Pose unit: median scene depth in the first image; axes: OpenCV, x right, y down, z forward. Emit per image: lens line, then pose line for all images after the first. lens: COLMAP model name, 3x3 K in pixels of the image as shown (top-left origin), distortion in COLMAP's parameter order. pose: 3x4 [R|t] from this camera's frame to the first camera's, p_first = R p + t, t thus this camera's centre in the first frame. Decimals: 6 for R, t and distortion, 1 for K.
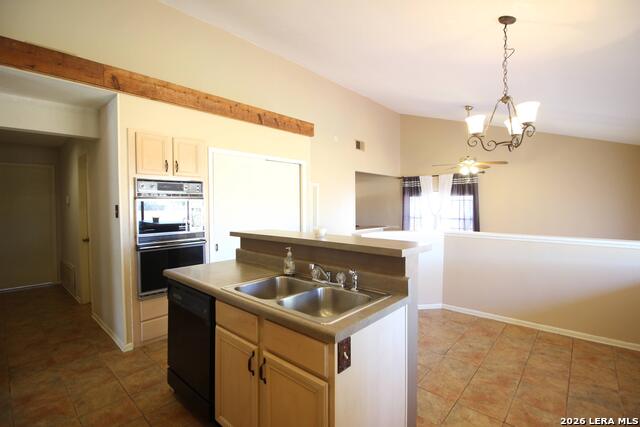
lens RADIAL K [[295.4, 0, 324.5], [0, 295.4, 211.4], [0, 0, 1]] dist [0.000366, -0.014552]
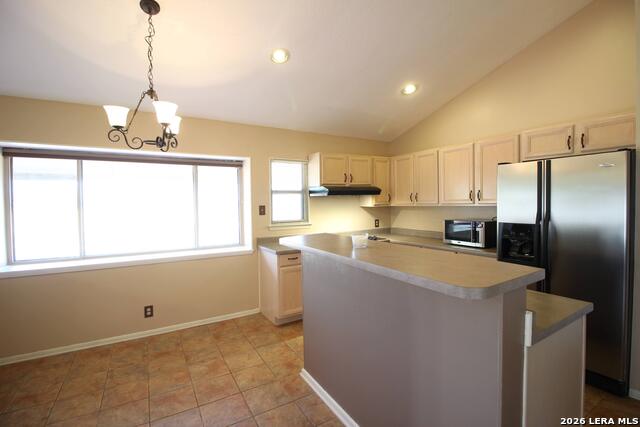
lens RADIAL K [[295.4, 0, 324.5], [0, 295.4, 211.4], [0, 0, 1]] dist [0.000366, -0.014552]
pose [[-0.953943, 0.007824, 0.299885, -0.104591], [0.025435, 0.998170, 0.054867, -0.036571], [-0.298907, 0.059968, -0.952396, 1.137742]]
